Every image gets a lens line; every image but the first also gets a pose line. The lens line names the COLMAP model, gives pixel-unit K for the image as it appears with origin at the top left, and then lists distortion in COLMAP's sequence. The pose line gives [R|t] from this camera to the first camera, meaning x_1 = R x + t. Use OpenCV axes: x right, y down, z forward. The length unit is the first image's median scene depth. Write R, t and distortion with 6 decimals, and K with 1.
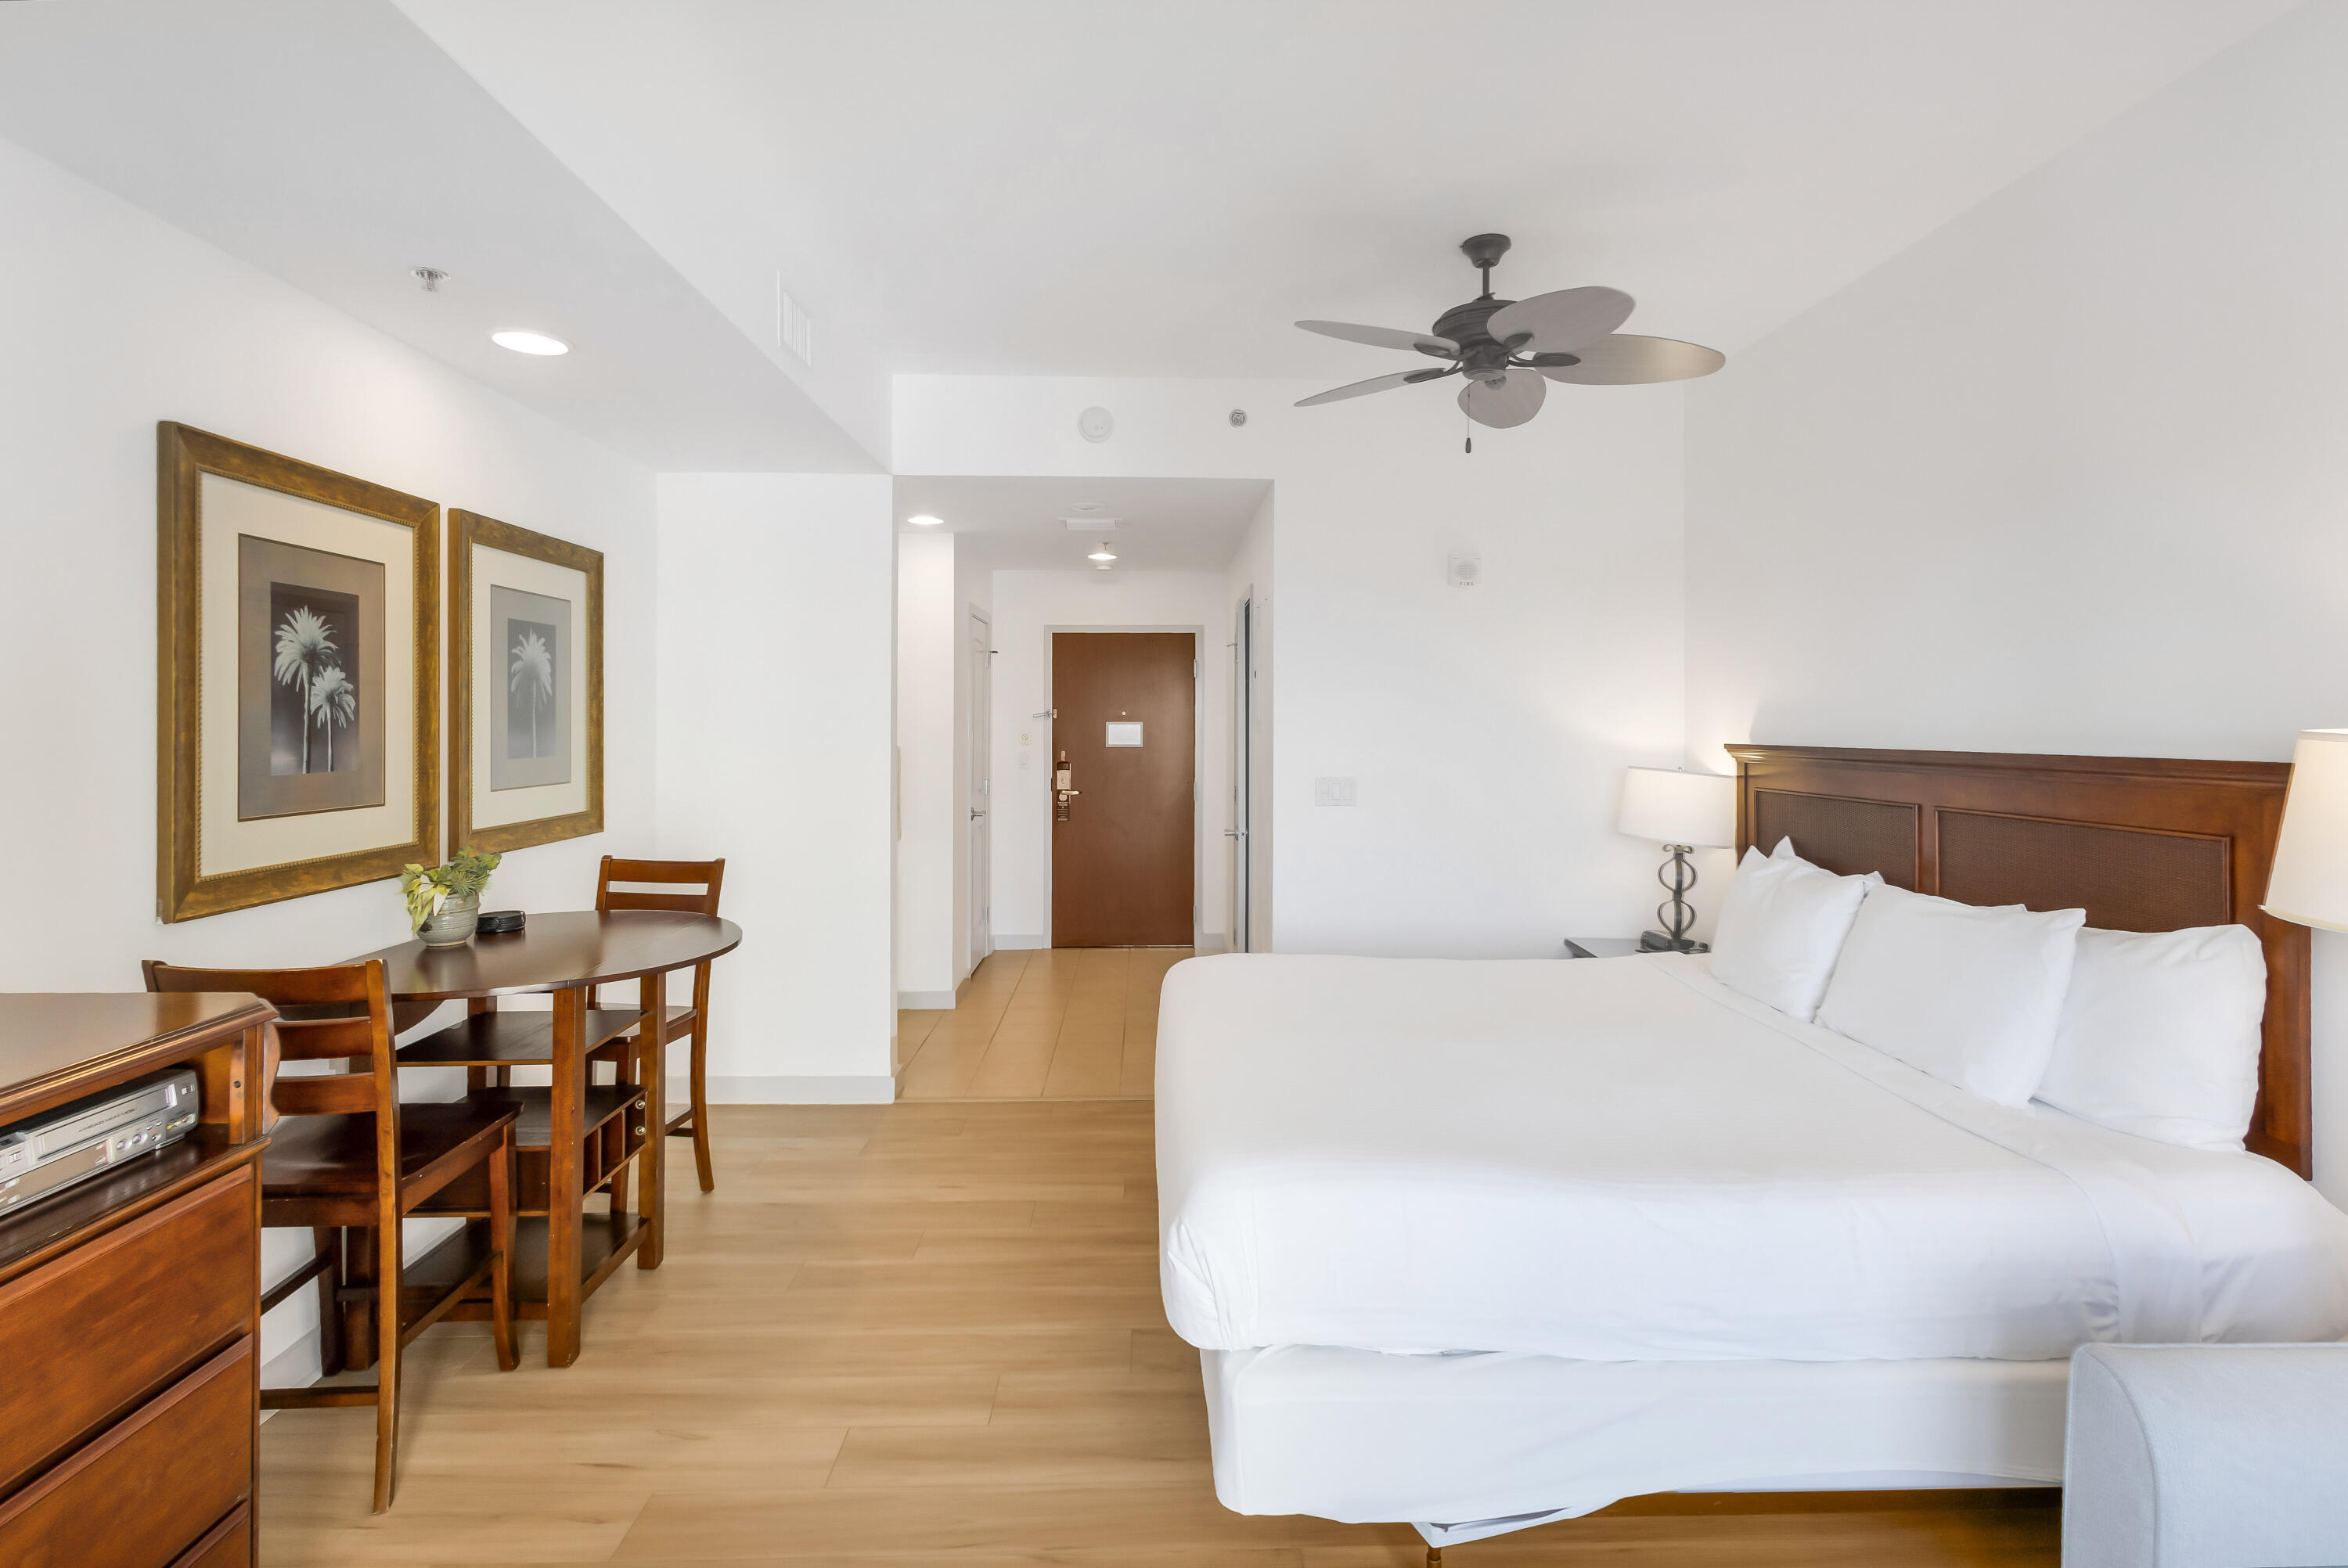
lens RADIAL K [[1115.1, 0, 1149.1], [0, 1115.1, 703.6], [0, 0, 1]] dist [0.000560, 0.002309]
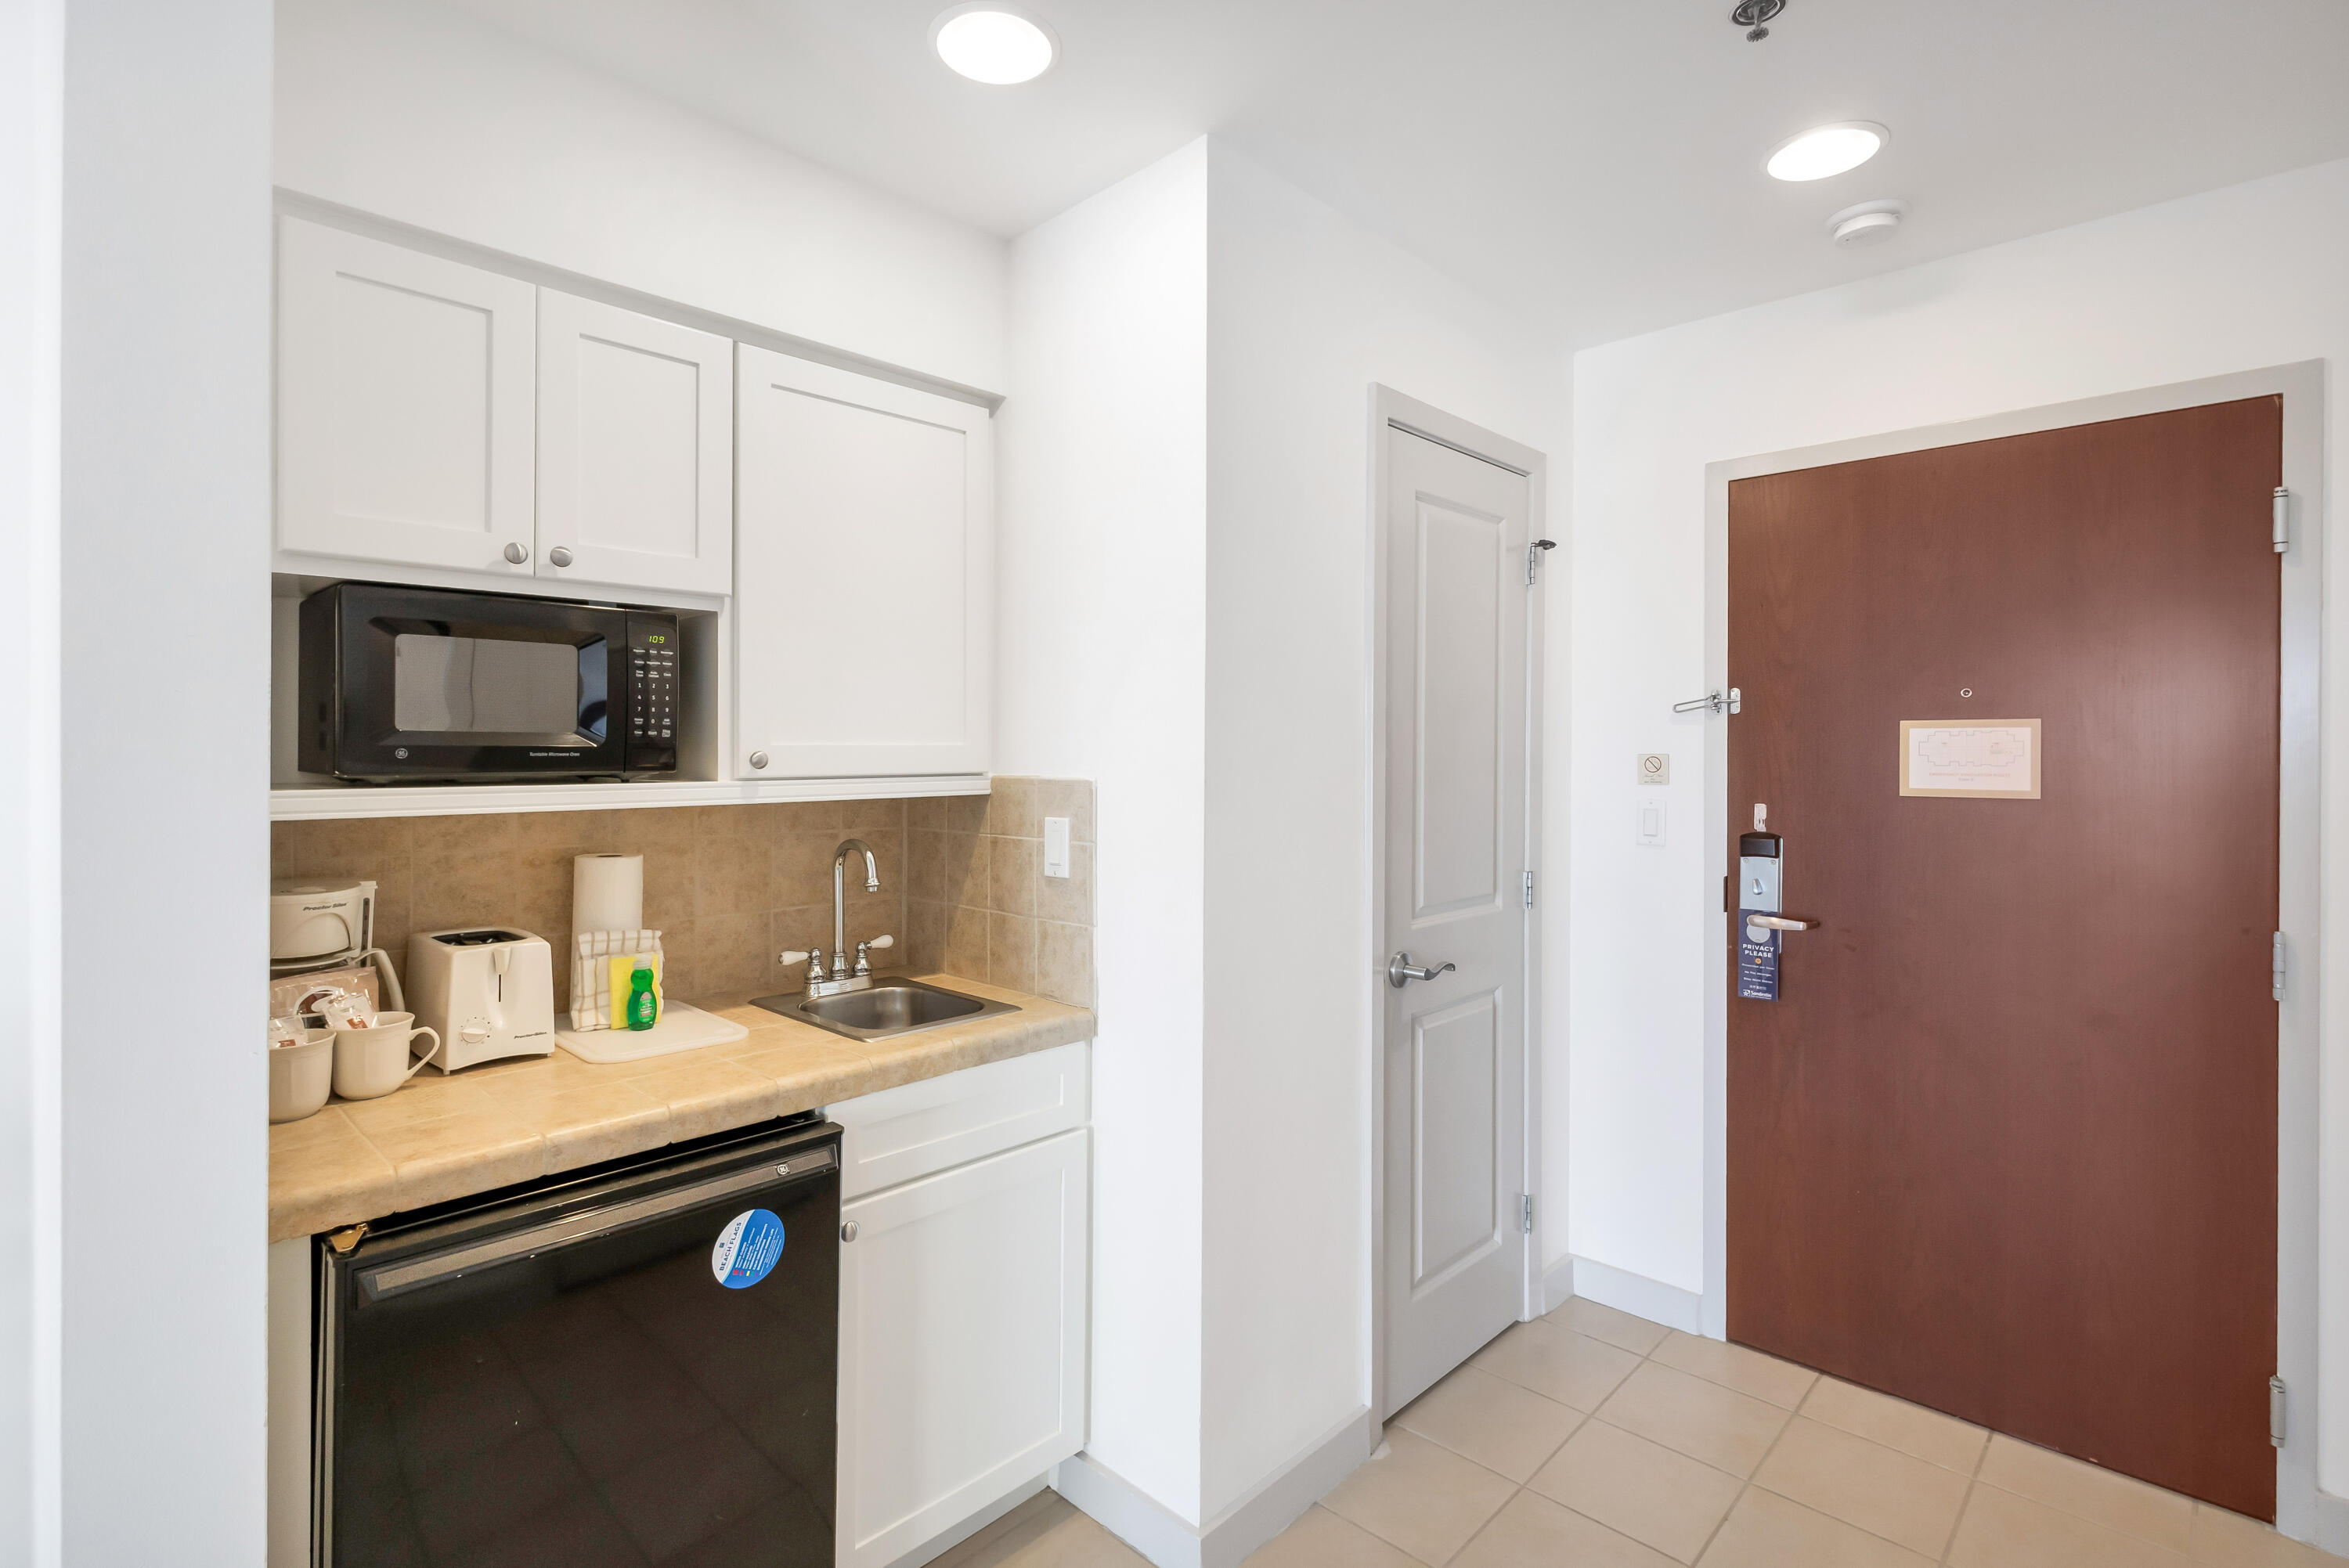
lens RADIAL K [[1115.6, 0, 1161.1], [0, 1115.6, 752.4], [0, 0, 1]] dist [0.000560, 0.002309]
pose [[0.721447, -0.003265, -0.692462, 0.080123], [0.008397, 0.999957, 0.004033, 0.055968], [0.692419, -0.008724, 0.721443, 1.481289]]
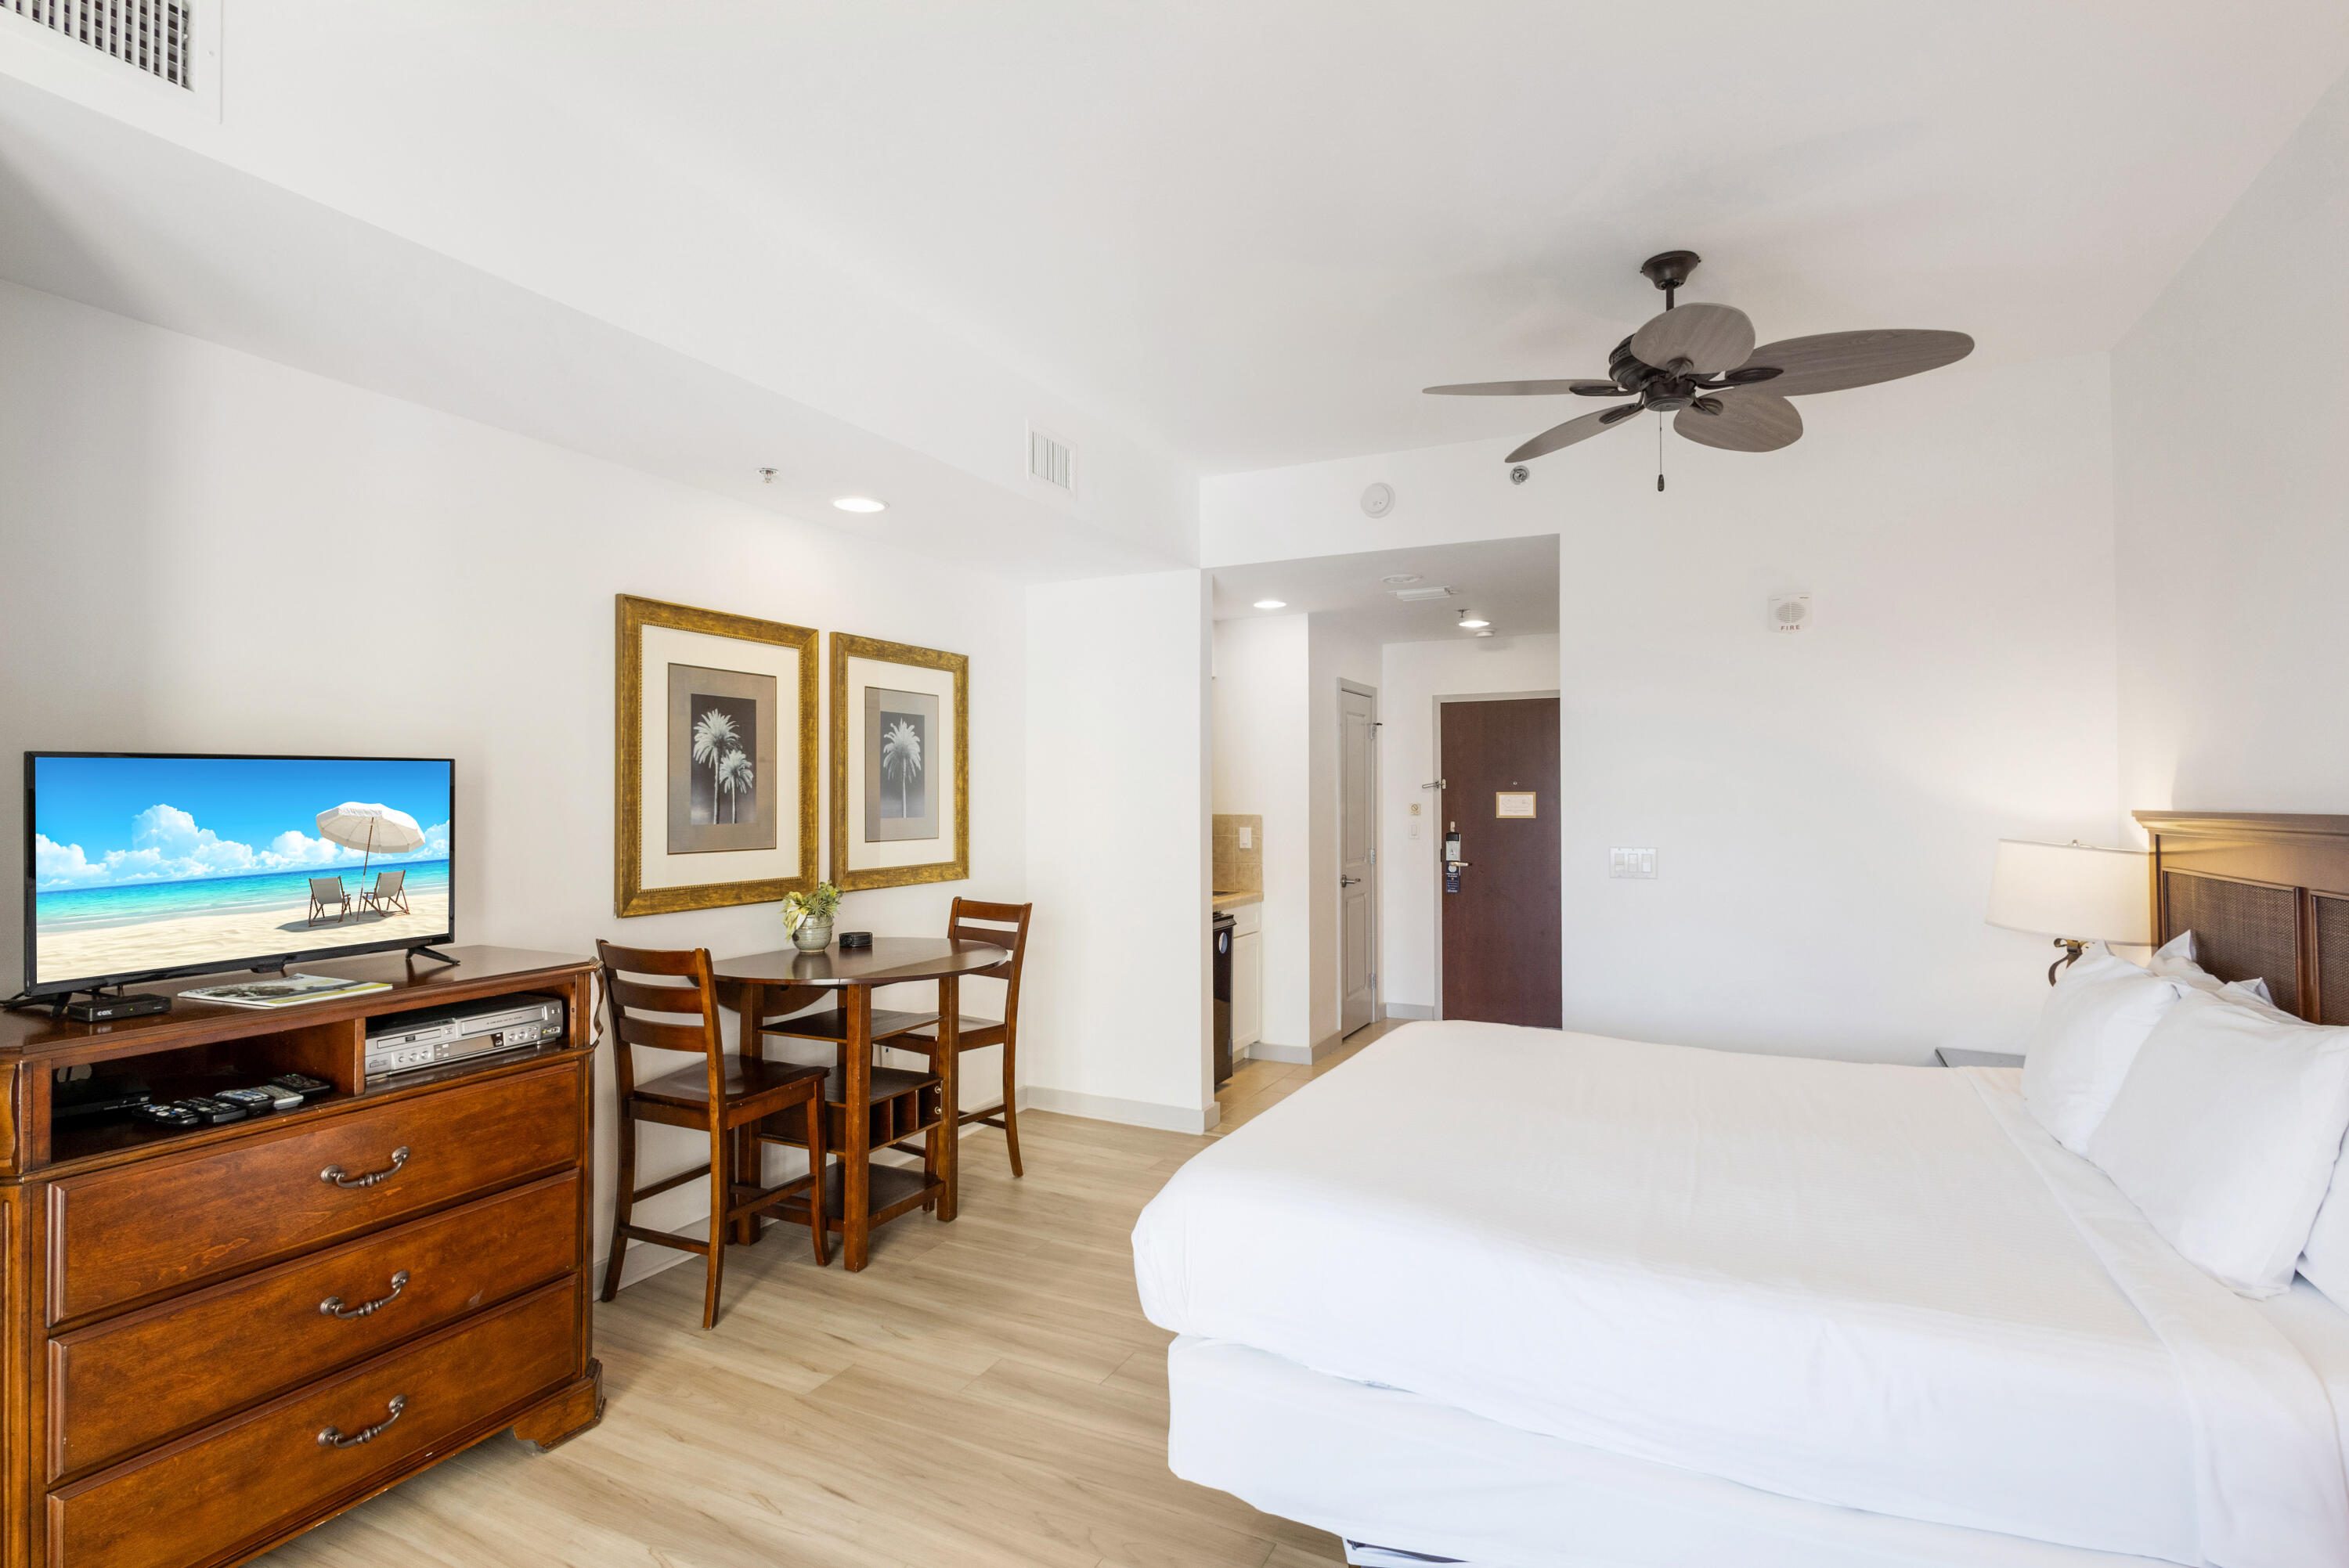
lens RADIAL K [[1115.6, 0, 1138.1], [0, 1115.6, 764.5], [0, 0, 1]] dist [0.000560, 0.002309]
pose [[0.880660, -0.017004, -0.473443, 0.359170], [0.010340, 0.999808, -0.016674, 0.012976], [0.473636, 0.009788, 0.880667, -0.014947]]
